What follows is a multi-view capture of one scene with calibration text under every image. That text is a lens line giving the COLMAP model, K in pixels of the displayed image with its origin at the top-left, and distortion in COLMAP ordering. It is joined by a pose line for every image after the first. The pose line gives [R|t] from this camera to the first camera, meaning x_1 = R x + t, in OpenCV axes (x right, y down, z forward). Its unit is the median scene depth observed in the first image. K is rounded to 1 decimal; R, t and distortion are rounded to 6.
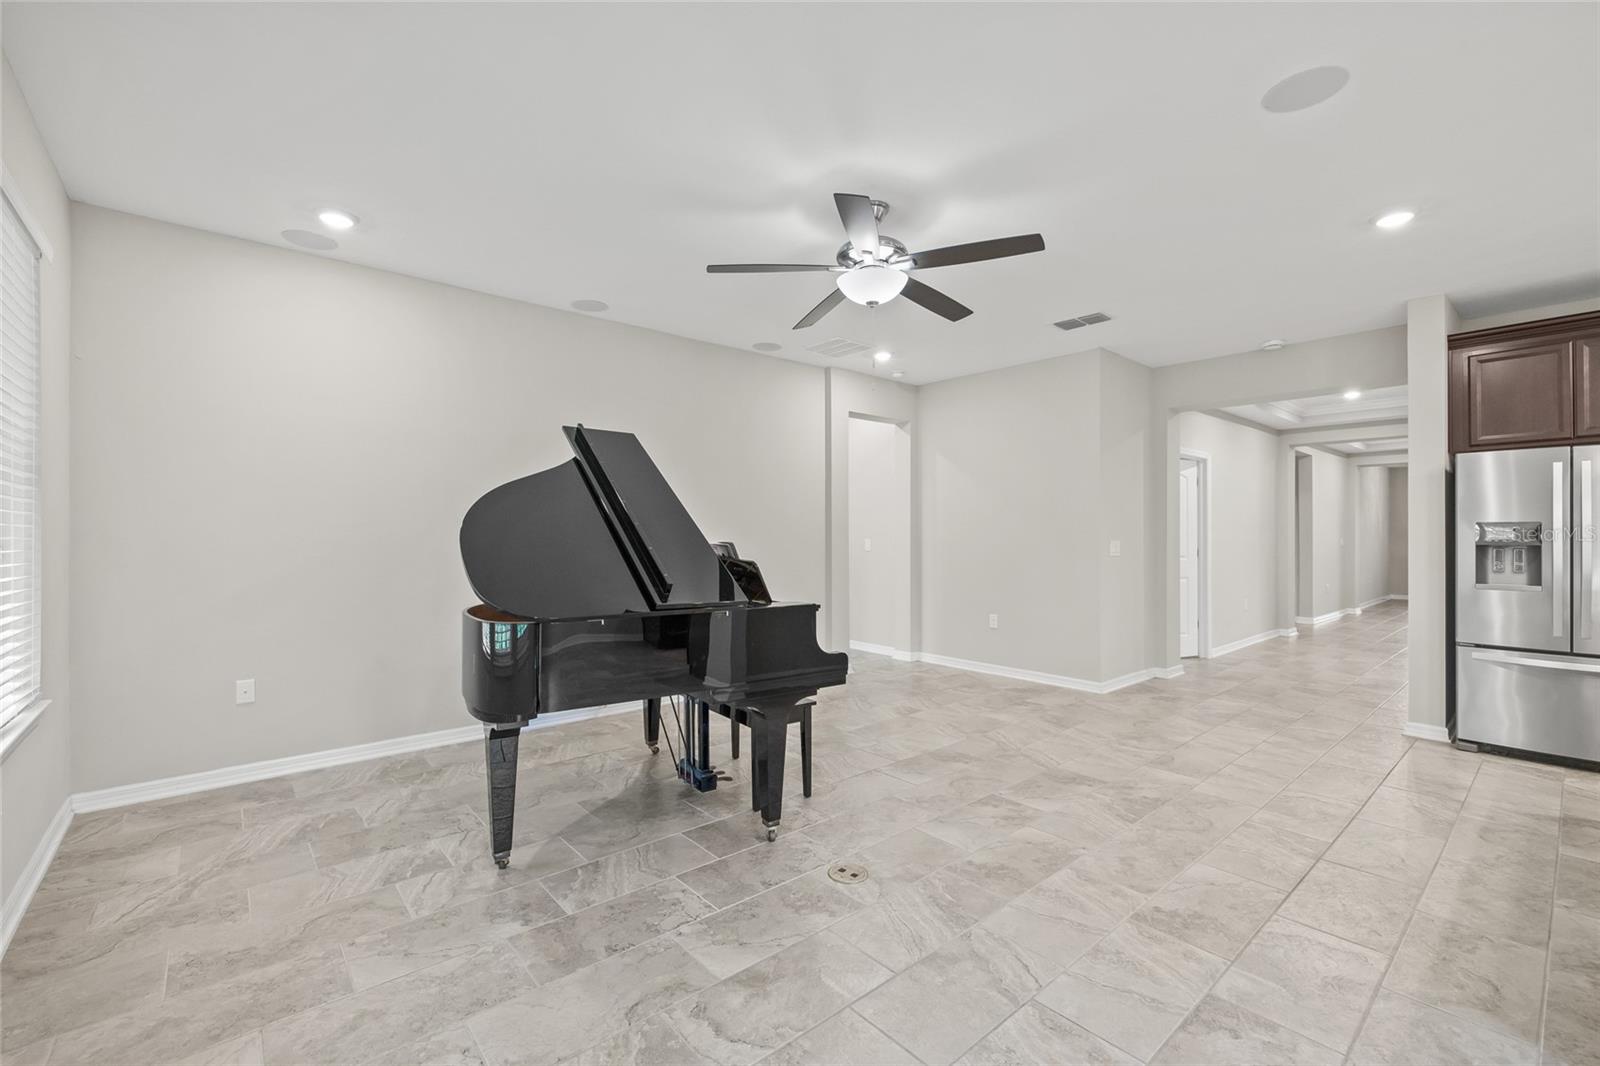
lens RADIAL K [[672.3, 0, 795.8], [0, 672.3, 534.9], [0, 0, 1]] dist [0.000559, 0.001213]
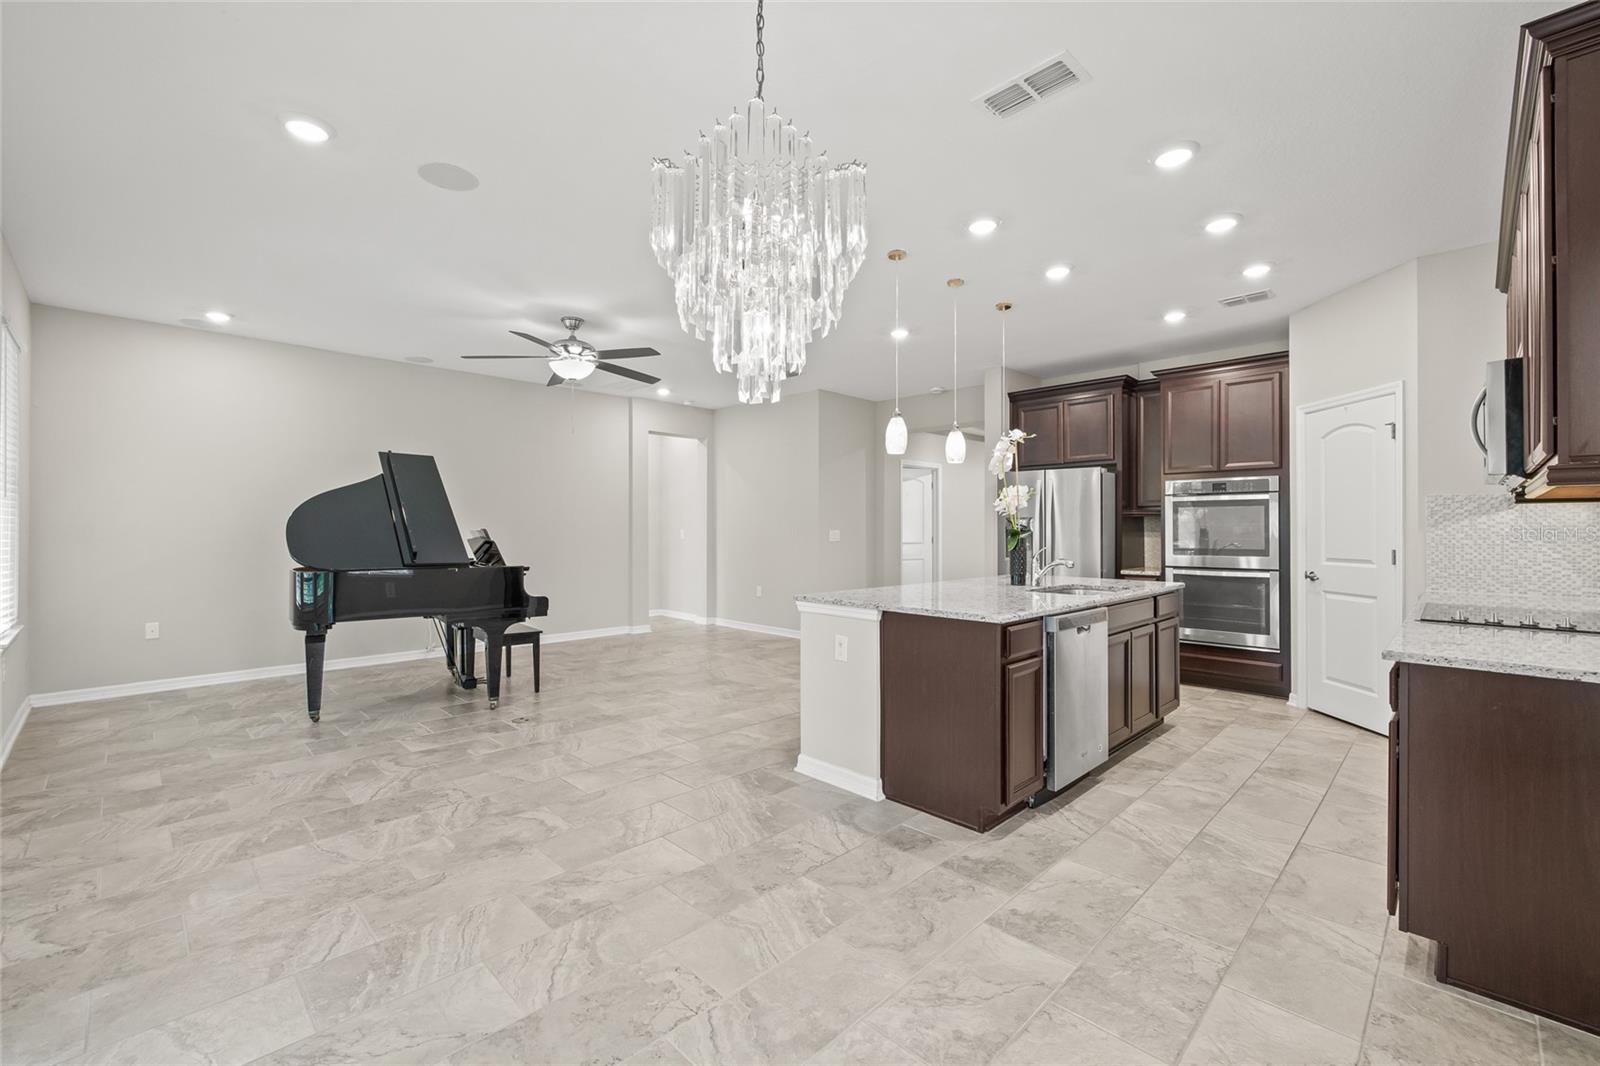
lens RADIAL K [[672.3, 0, 792.6], [0, 672.3, 525.5], [0, 0, 1]] dist [0.000559, 0.001213]
pose [[0.997379, 0.001514, 0.072344, 0.509132], [-0.001184, 0.999989, -0.004610, 0.009559], [-0.072350, 0.004512, 0.997369, -0.616882]]
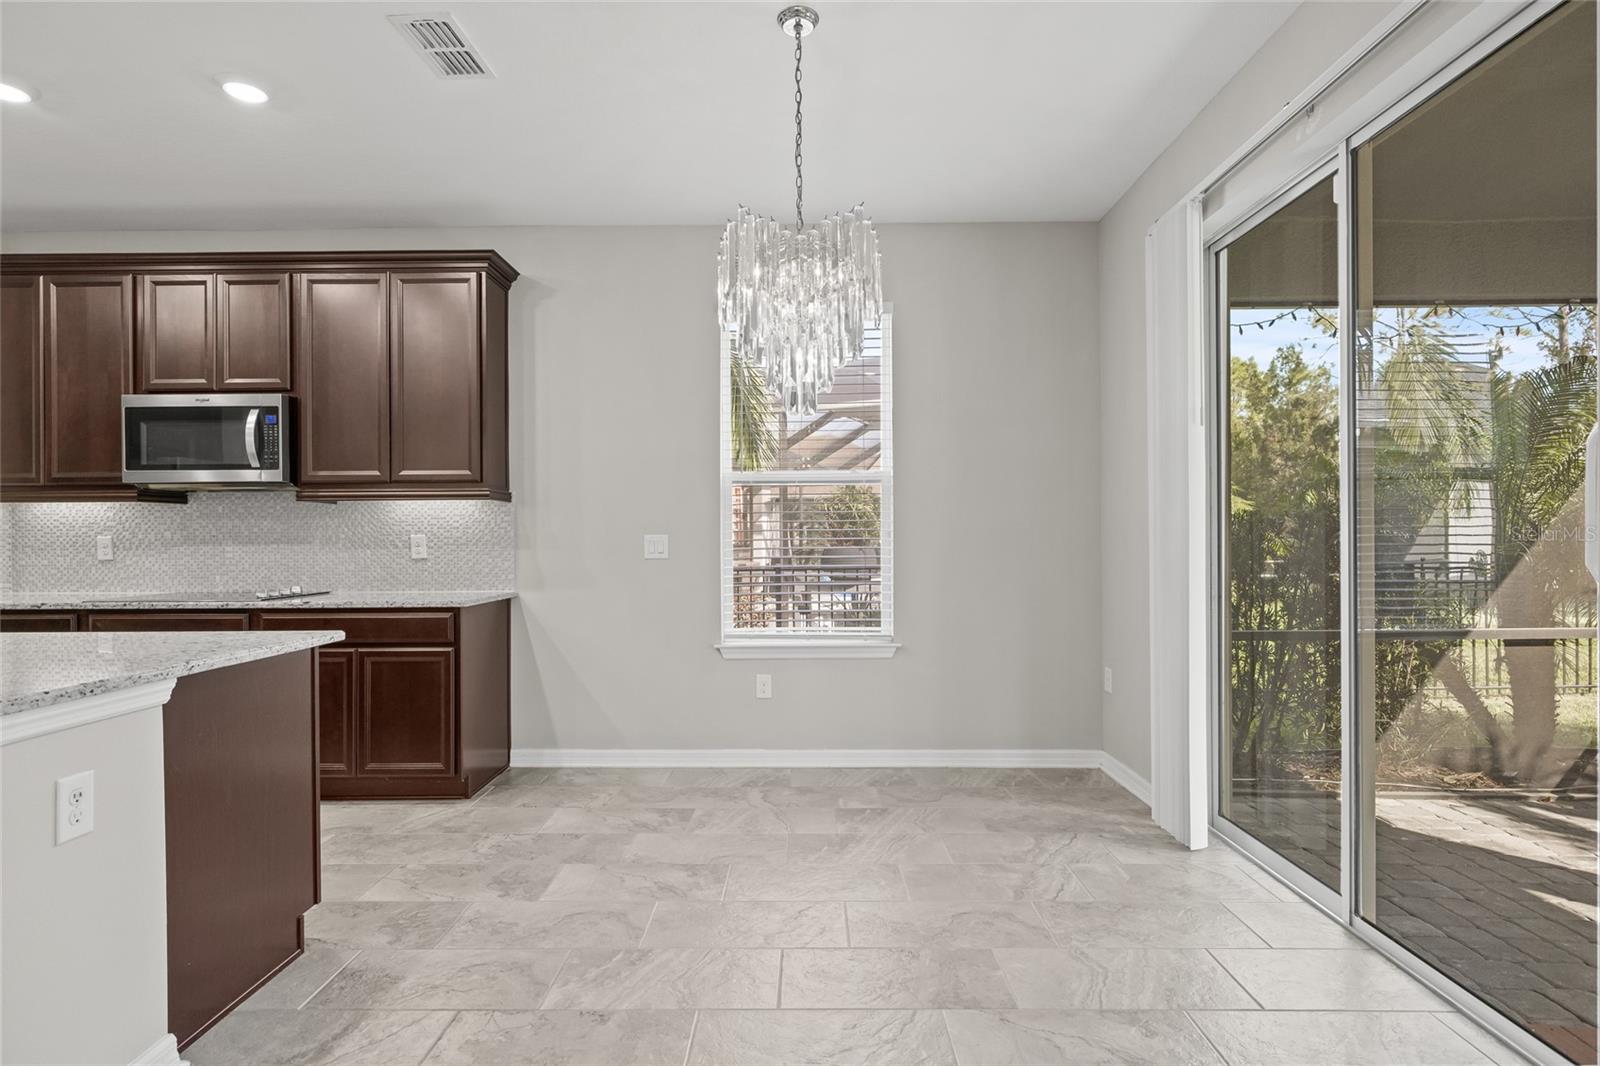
lens RADIAL K [[809.0, 0, 800.9], [0, 809.0, 536.4], [0, 0, 1]] dist [-0.005488, 0.000362]
pose [[-0.756481, 0.003763, 0.654005, 0.004210], [0.006232, 0.999980, 0.001455, 0.031464], [-0.653986, 0.005176, -0.756489, 0.488634]]
